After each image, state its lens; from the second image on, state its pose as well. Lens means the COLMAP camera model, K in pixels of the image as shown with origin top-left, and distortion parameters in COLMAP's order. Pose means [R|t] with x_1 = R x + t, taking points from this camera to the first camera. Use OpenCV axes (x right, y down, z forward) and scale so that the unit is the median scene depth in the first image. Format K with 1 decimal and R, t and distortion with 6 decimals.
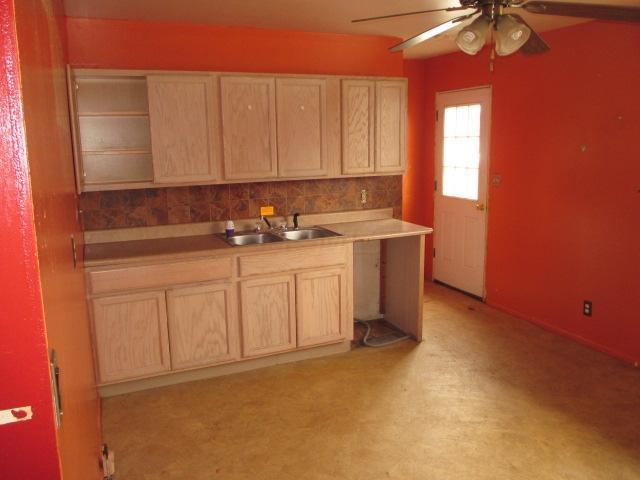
lens RADIAL K [[525.5, 0, 320.0], [0, 525.5, 240.0], [0, 0, 1]] dist [-0.038744, 0.007205]
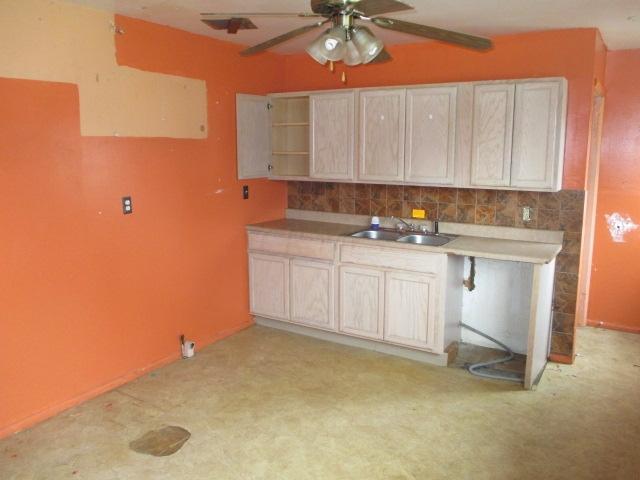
lens RADIAL K [[525.5, 0, 320.0], [0, 525.5, 240.0], [0, 0, 1]] dist [-0.038744, 0.007205]
pose [[0.574445, 0.165069, -0.801726, 0.702751], [-0.167743, 0.982408, 0.082081, -0.061873], [0.801171, 0.087333, 0.592029, 0.239332]]
